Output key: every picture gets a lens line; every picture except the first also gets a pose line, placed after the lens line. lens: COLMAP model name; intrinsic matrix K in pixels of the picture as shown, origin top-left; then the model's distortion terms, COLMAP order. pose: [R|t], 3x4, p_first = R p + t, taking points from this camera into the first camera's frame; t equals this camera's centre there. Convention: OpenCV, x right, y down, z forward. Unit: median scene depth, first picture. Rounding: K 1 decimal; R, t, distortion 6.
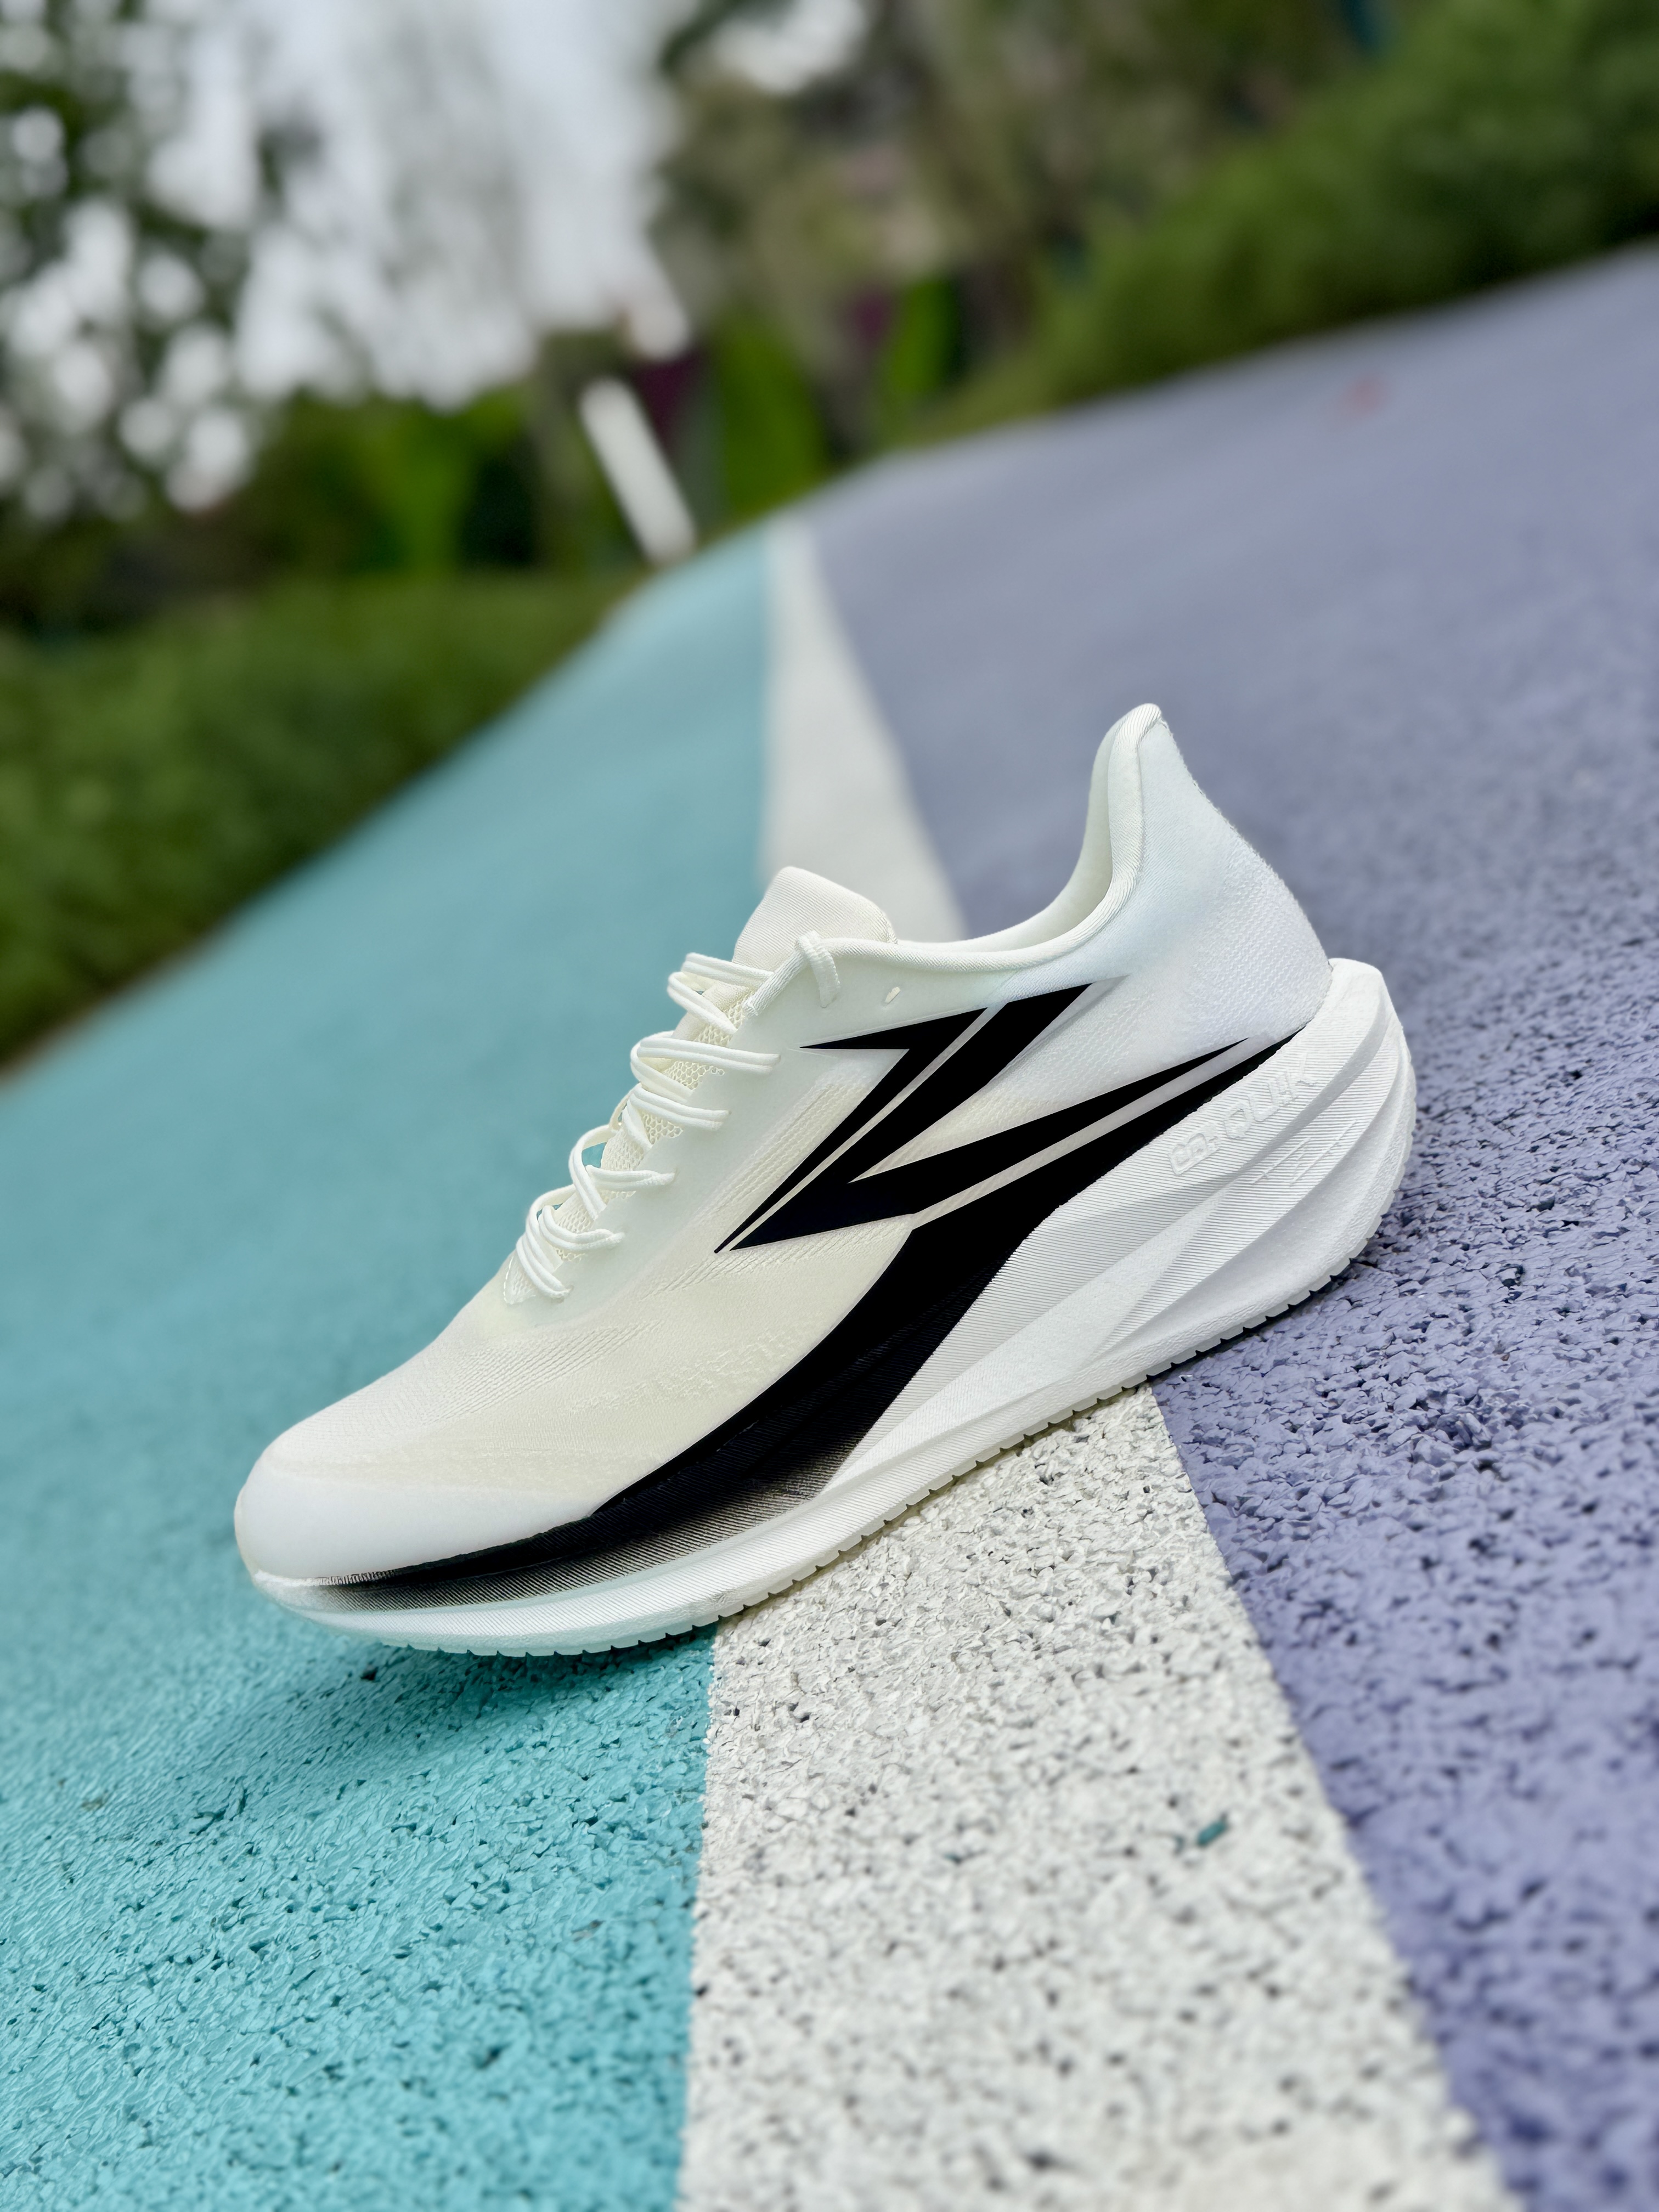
lens RADIAL K [[2804.3, 0, 830.8], [0, 2804.3, 1142.8], [0, 0, 1]] dist [0.258084, -0.797520]
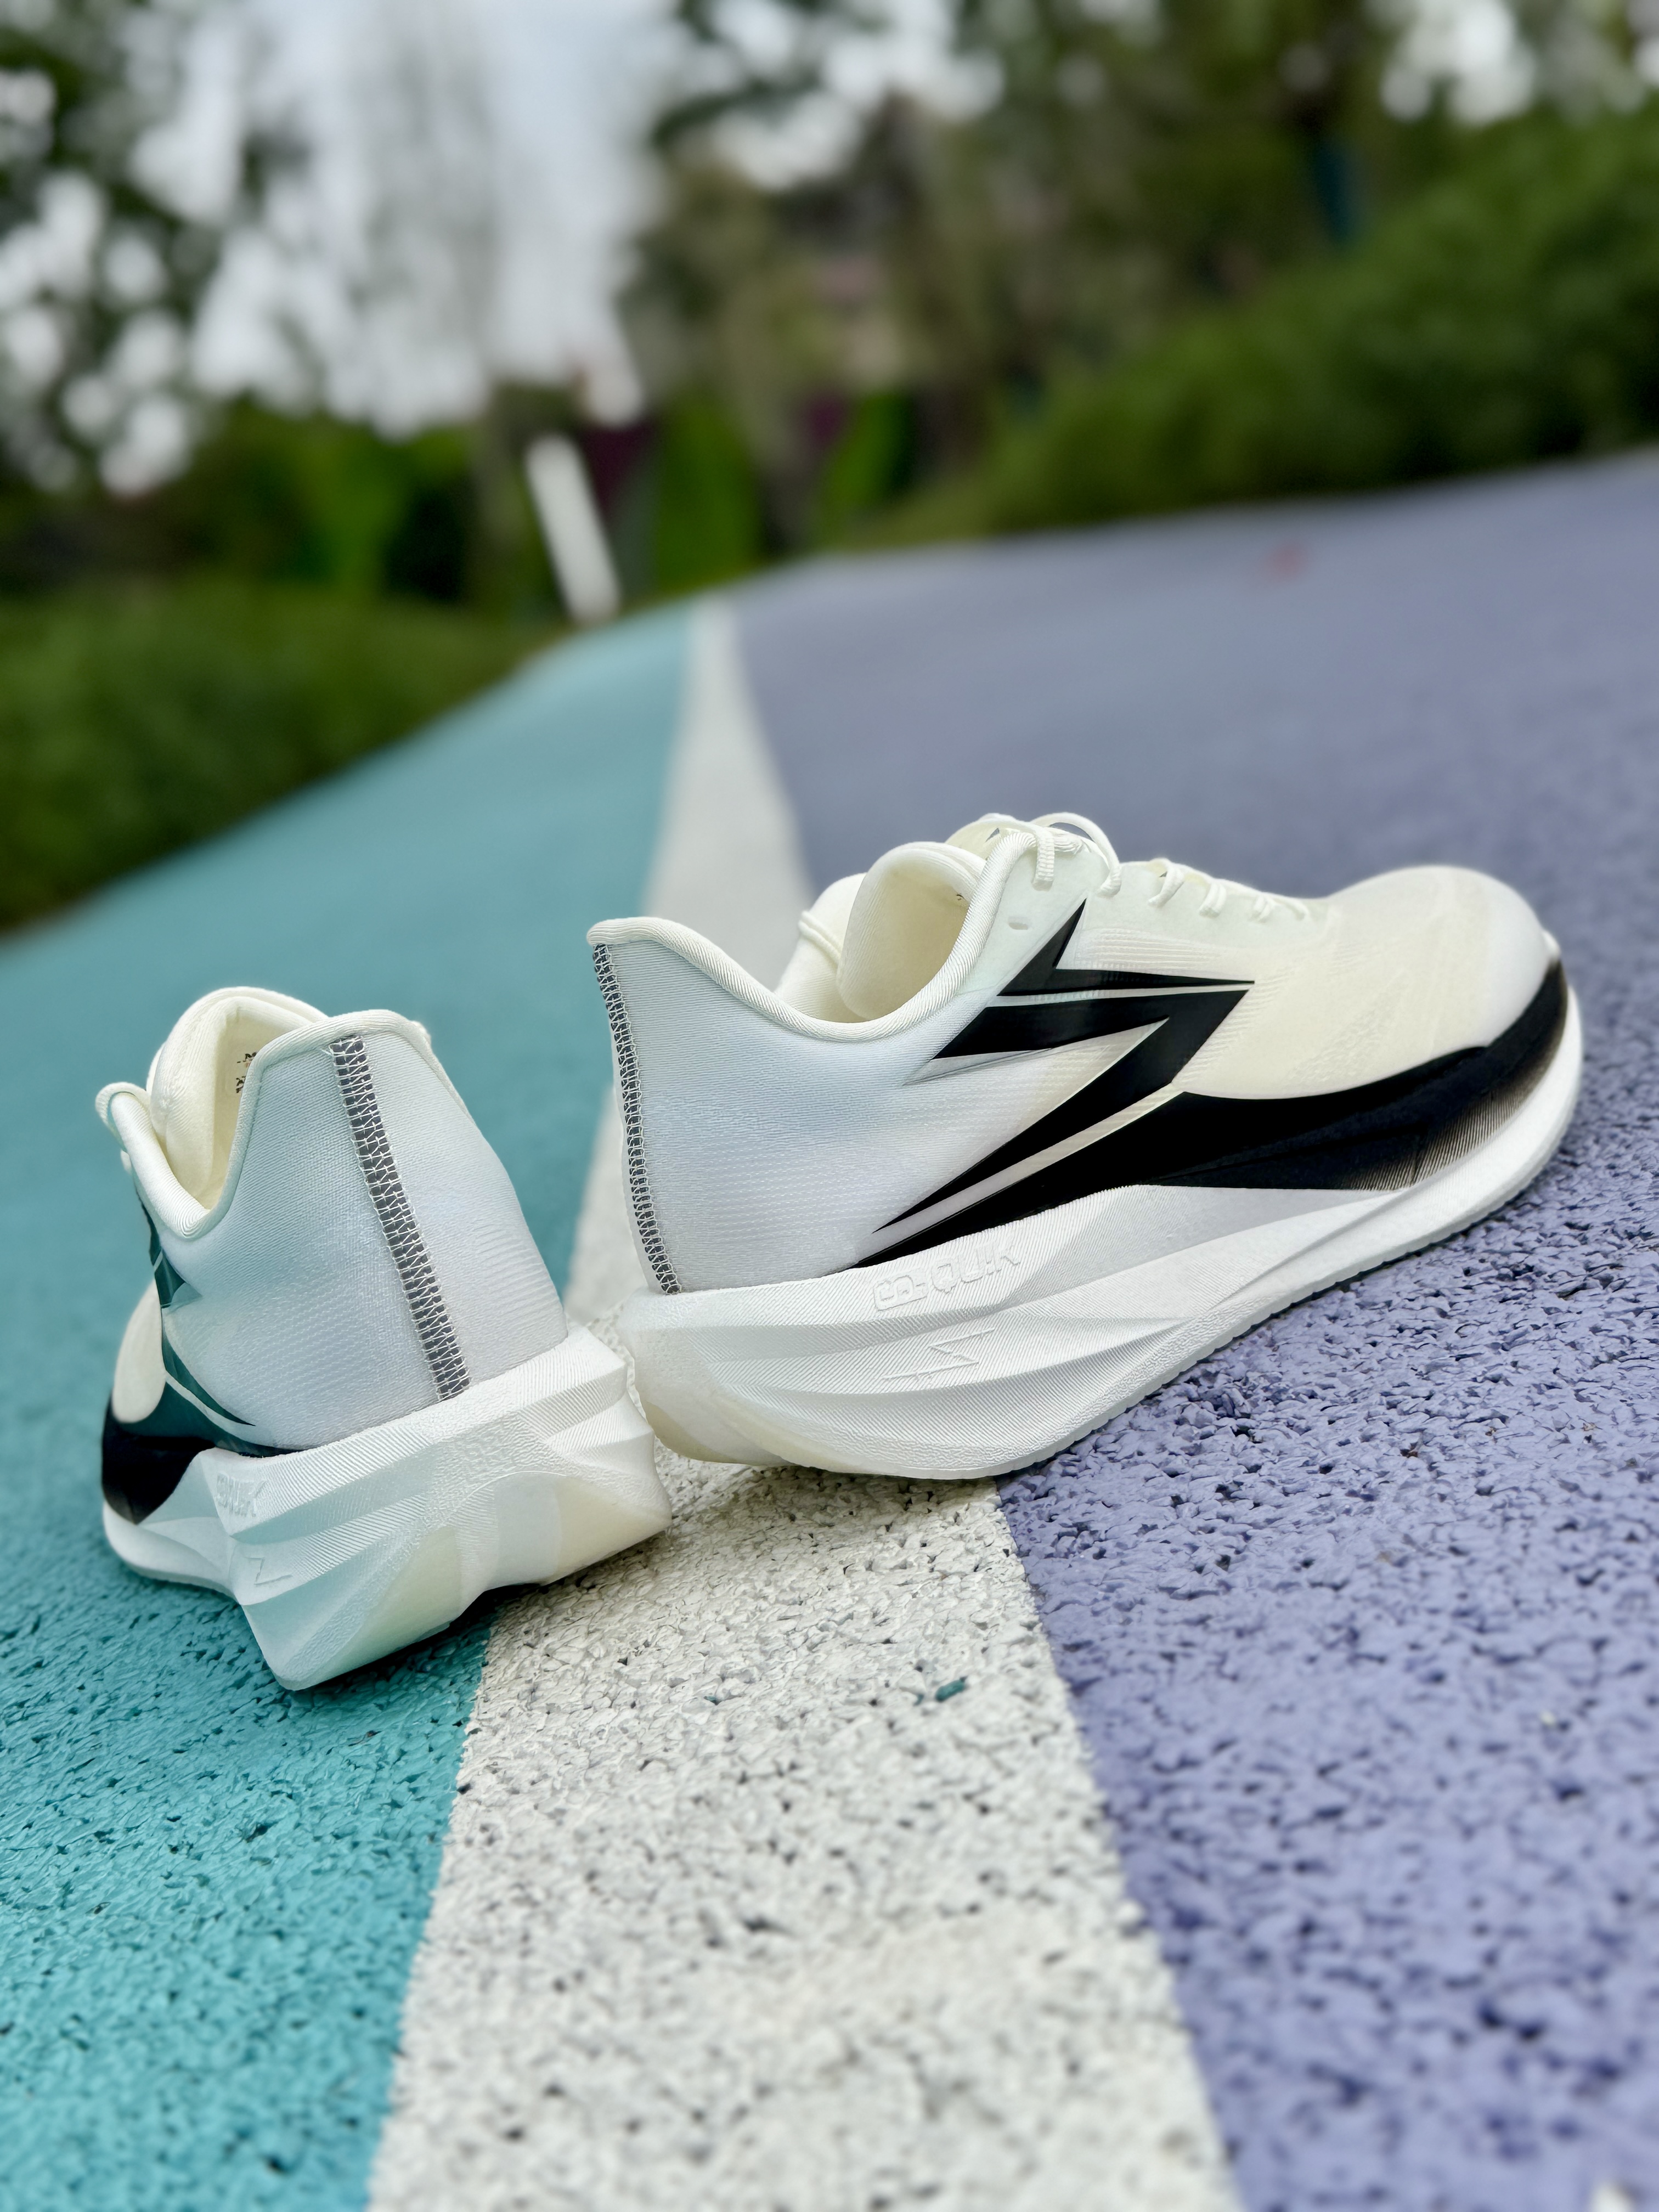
lens RADIAL K [[2804.3, 0, 830.8], [0, 2804.3, 1142.8], [0, 0, 1]] dist [0.258084, -0.797520]
pose [[0.986902, 0.151717, 0.054827, -0.004187], [-0.149892, 0.988046, -0.036024, 0.068875], [-0.059638, 0.027334, 0.997846, -0.089517]]
